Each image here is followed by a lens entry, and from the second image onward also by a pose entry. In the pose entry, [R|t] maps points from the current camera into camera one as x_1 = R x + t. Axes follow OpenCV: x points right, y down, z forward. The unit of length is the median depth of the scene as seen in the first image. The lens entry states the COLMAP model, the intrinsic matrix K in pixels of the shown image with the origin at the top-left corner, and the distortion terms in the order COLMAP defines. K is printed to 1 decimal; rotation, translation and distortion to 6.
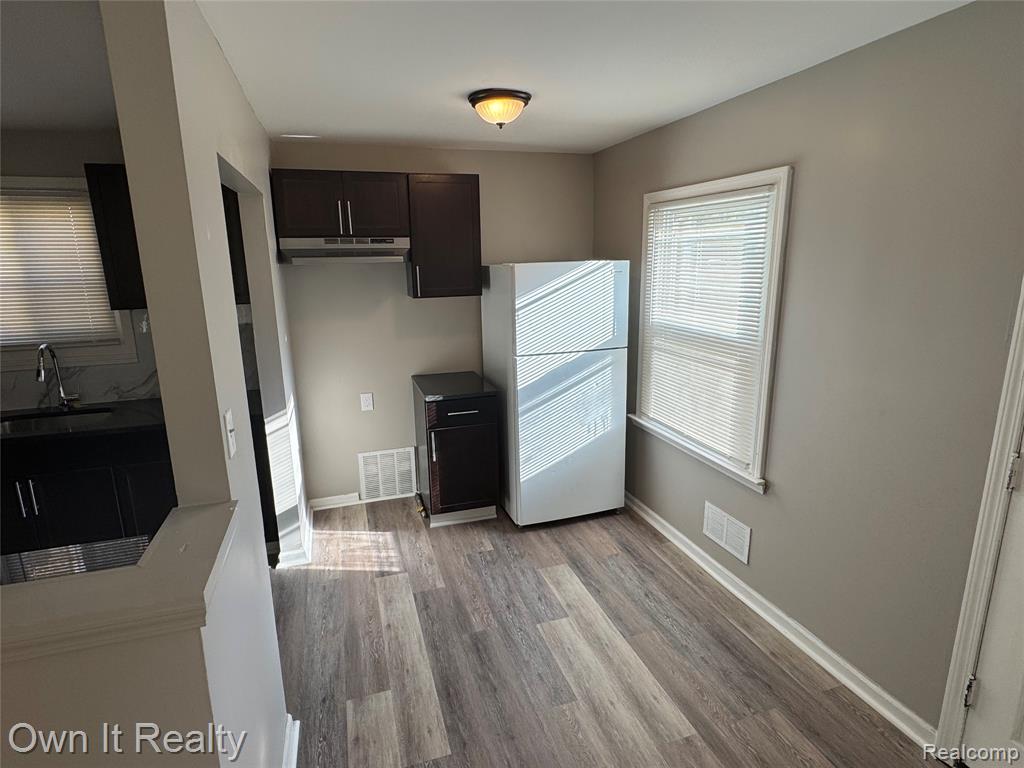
lens RADIAL K [[545.4, 0, 510.3], [0, 545.4, 383.0], [0, 0, 1]] dist [-0.003658, -0.000226]
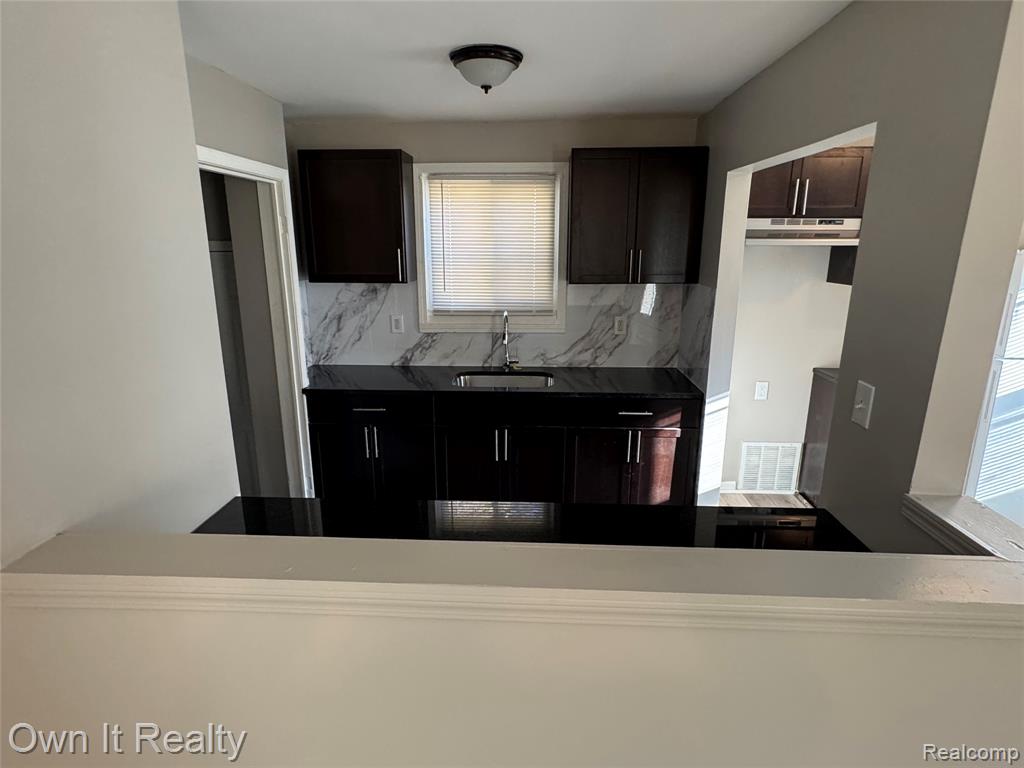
lens RADIAL K [[545.4, 0, 510.2], [0, 545.4, 385.1], [0, 0, 1]] dist [-0.003658, -0.000226]
pose [[0.936408, 0.105287, -0.334745, -0.409418], [-0.094503, 0.994348, 0.048391, 0.023345], [0.337948, -0.013679, 0.941065, -0.064353]]
